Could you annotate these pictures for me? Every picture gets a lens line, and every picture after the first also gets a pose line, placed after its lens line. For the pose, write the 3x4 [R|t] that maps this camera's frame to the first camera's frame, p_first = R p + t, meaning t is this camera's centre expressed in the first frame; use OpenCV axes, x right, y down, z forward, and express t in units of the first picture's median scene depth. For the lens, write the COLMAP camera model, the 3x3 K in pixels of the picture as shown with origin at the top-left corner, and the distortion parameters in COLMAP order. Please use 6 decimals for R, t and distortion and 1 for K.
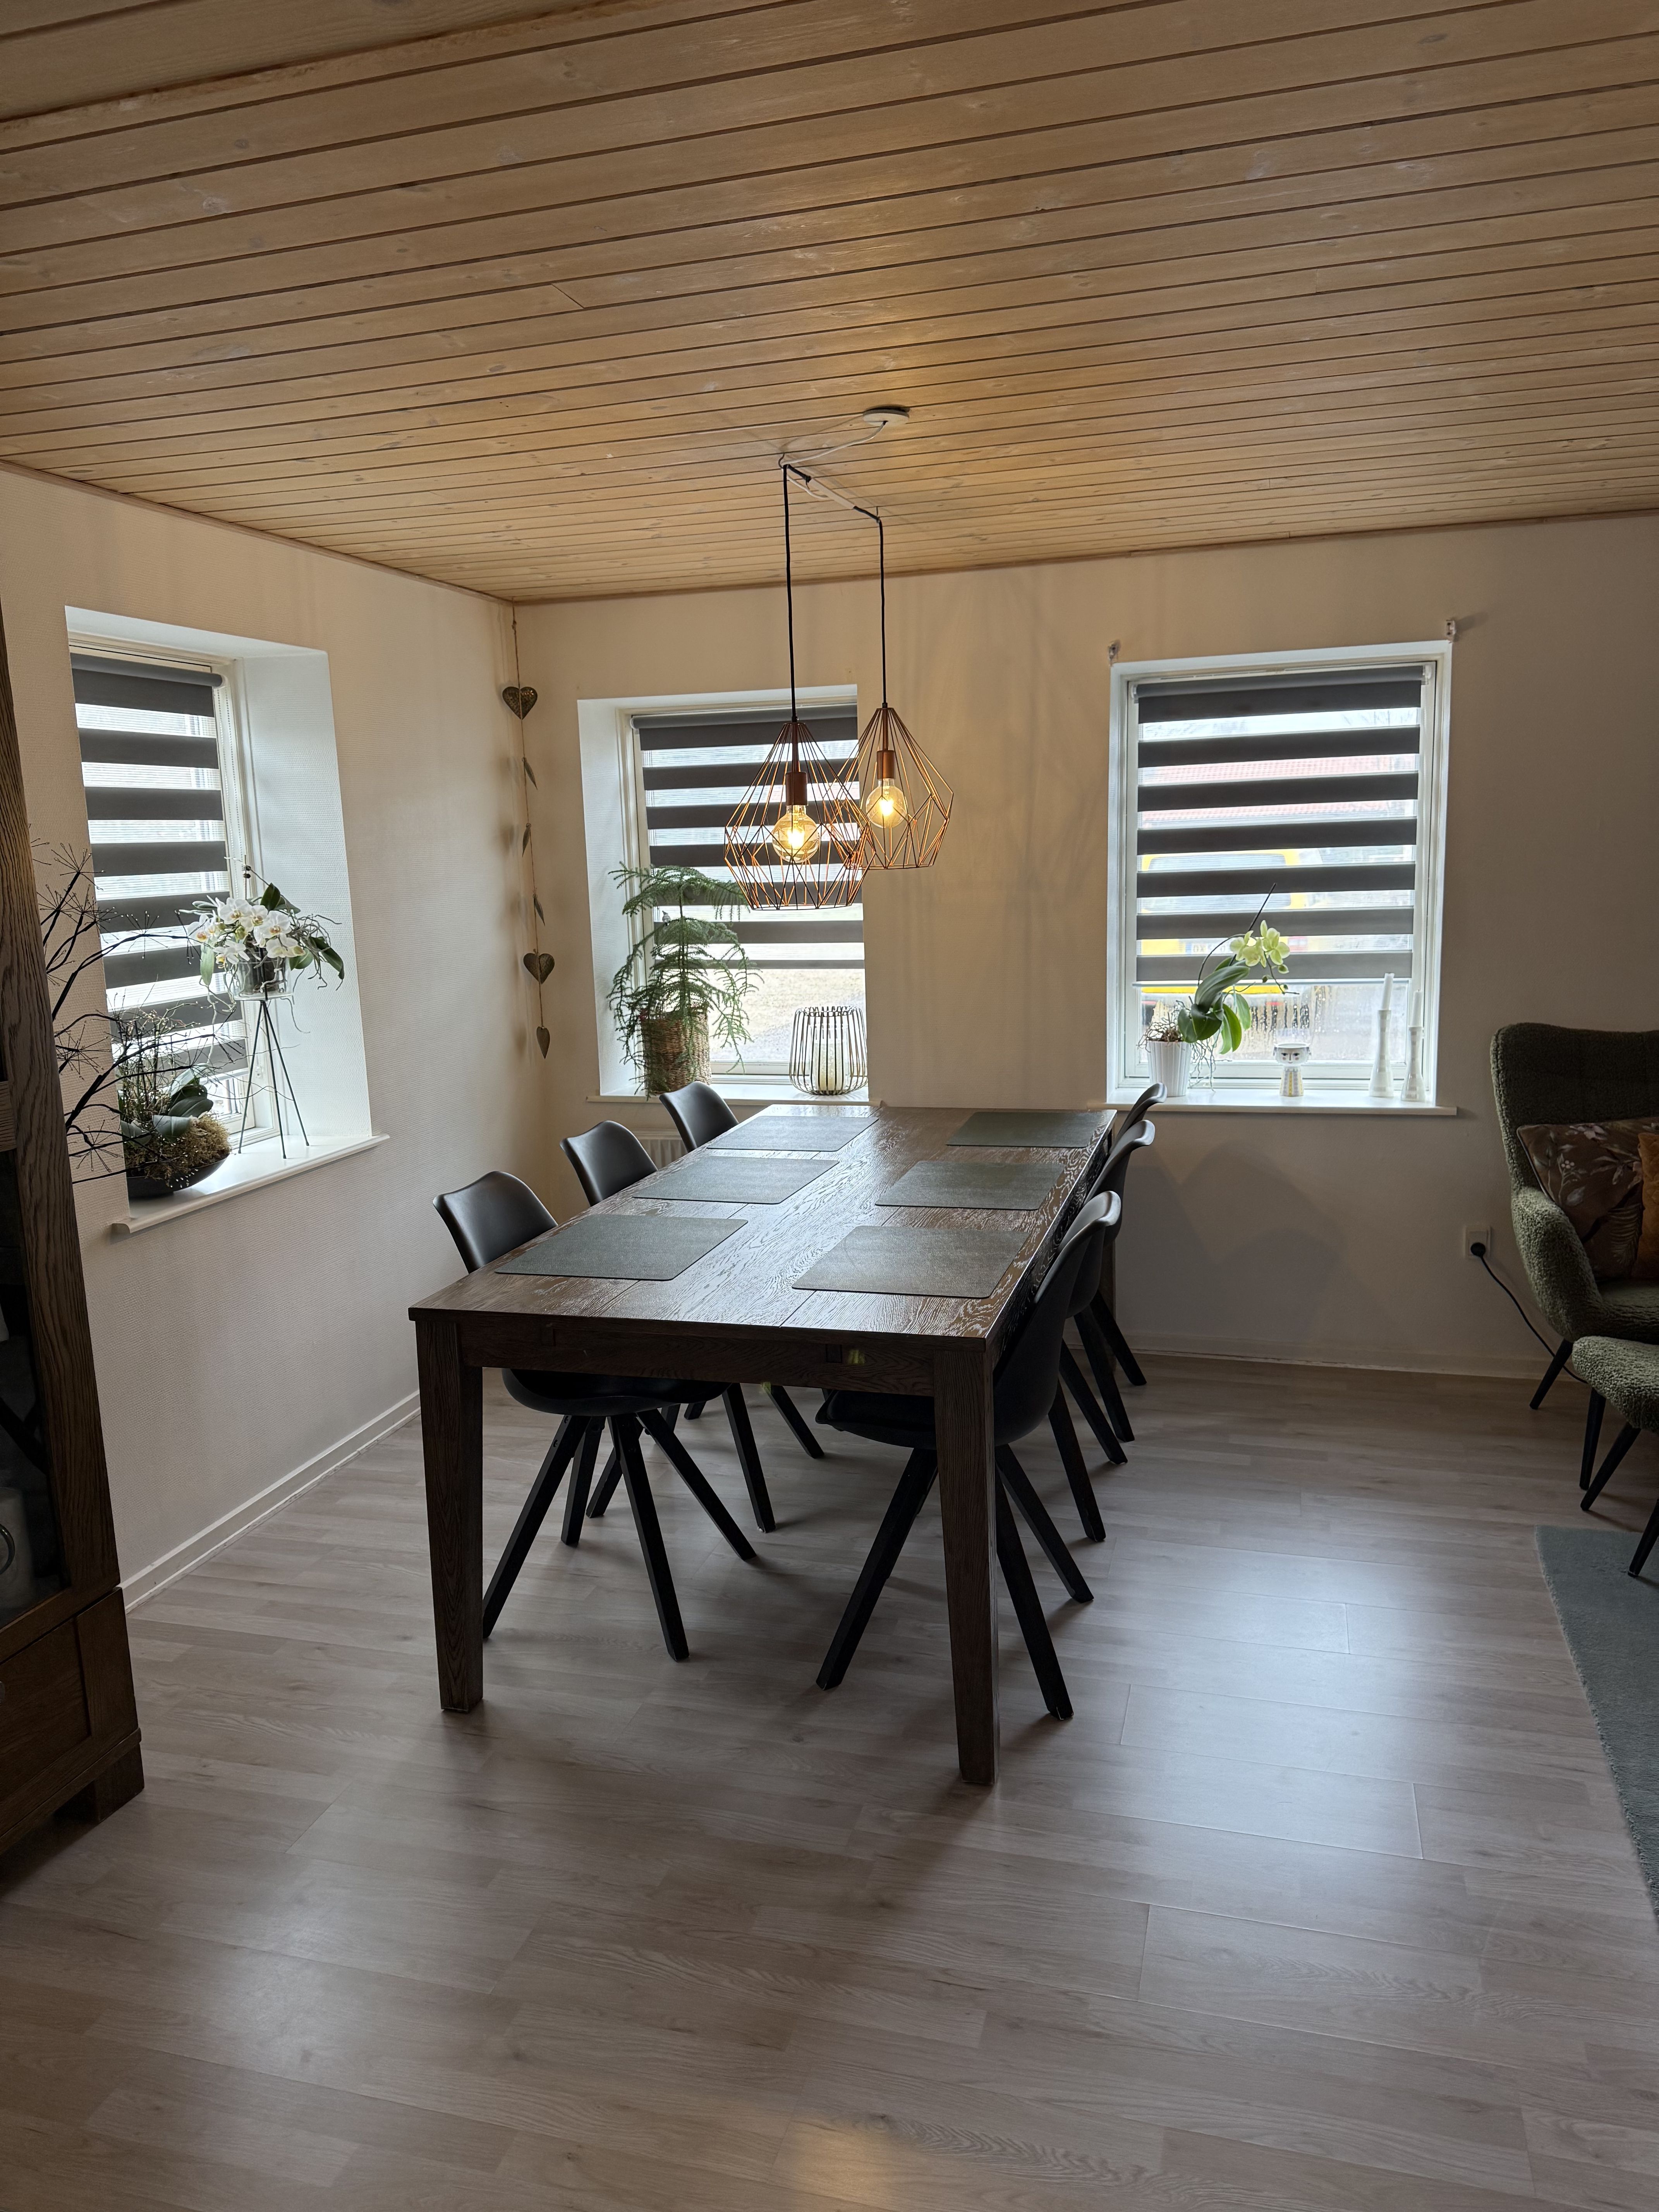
lens RADIAL K [[1540.8, 0, 836.7], [0, 1540.8, 1100.8], [0, 0, 1]] dist [0.008620, 0.000762]
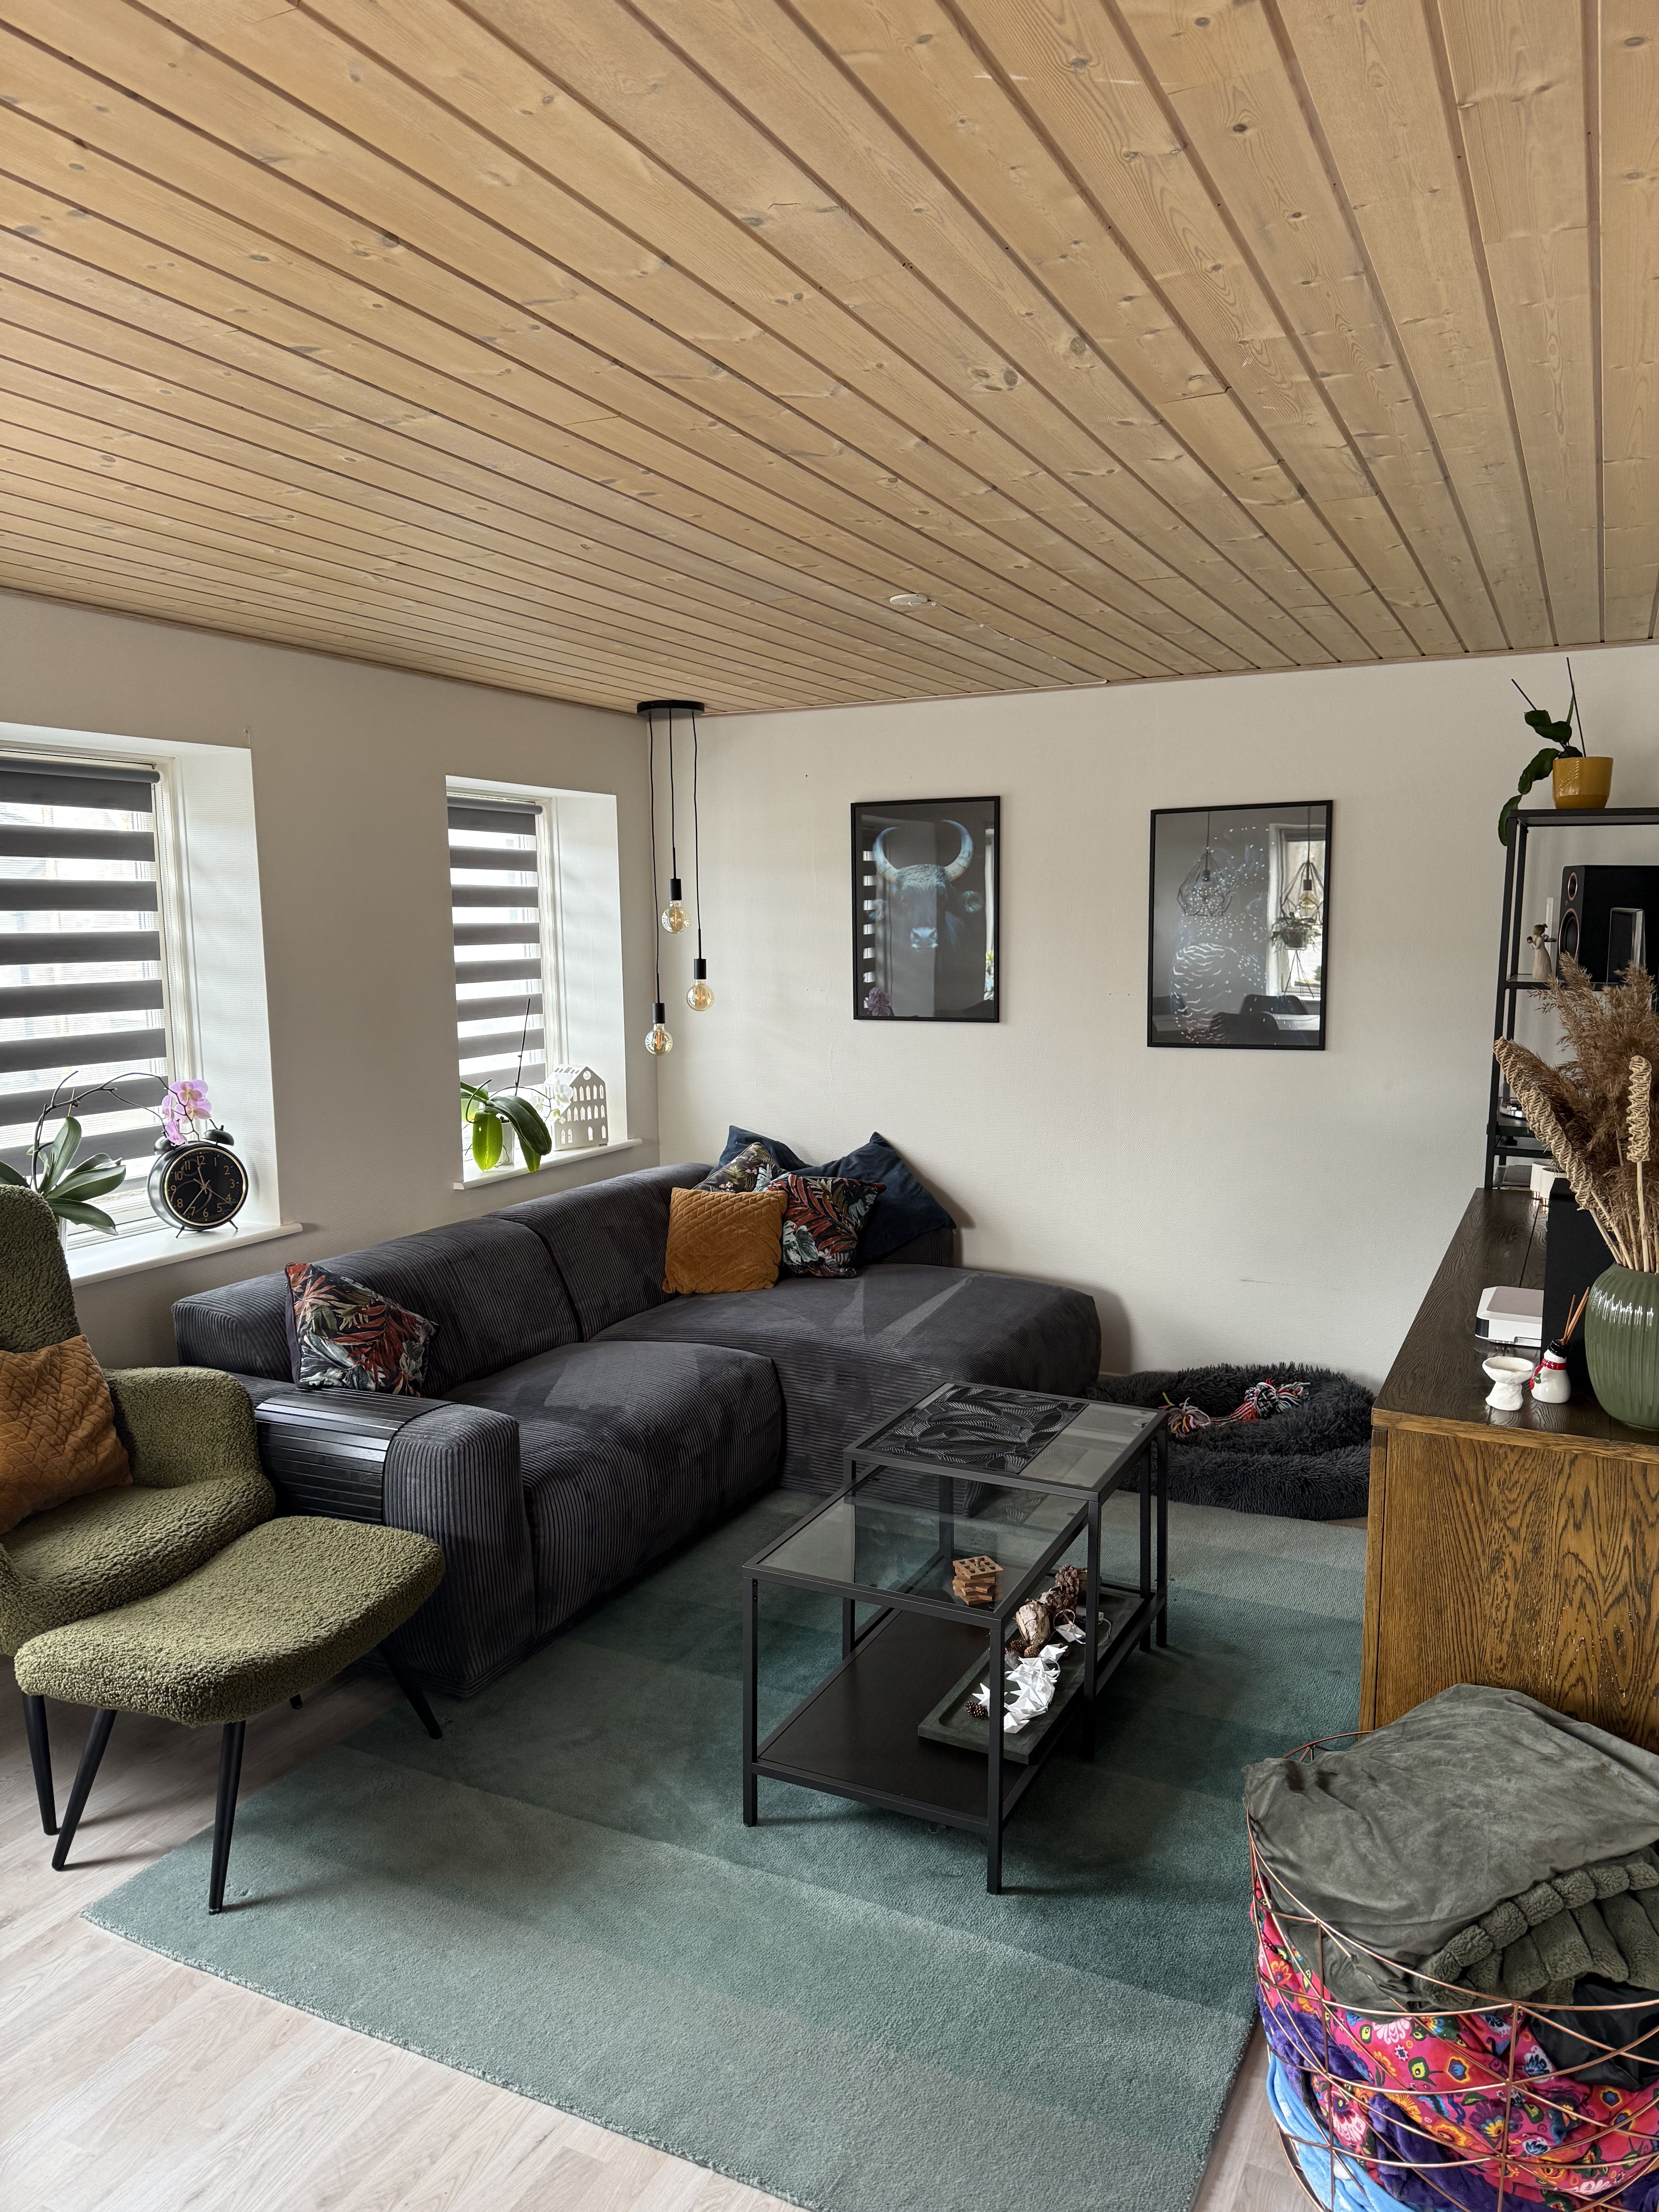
lens RADIAL K [[1540.8, 0, 836.7], [0, 1540.8, 1100.8], [0, 0, 1]] dist [0.008620, 0.000762]
pose [[0.171232, -0.091466, 0.980976, -0.166394], [0.171806, 0.983198, 0.061684, -0.084898], [-0.970135, 0.157975, 0.184070, 0.465359]]
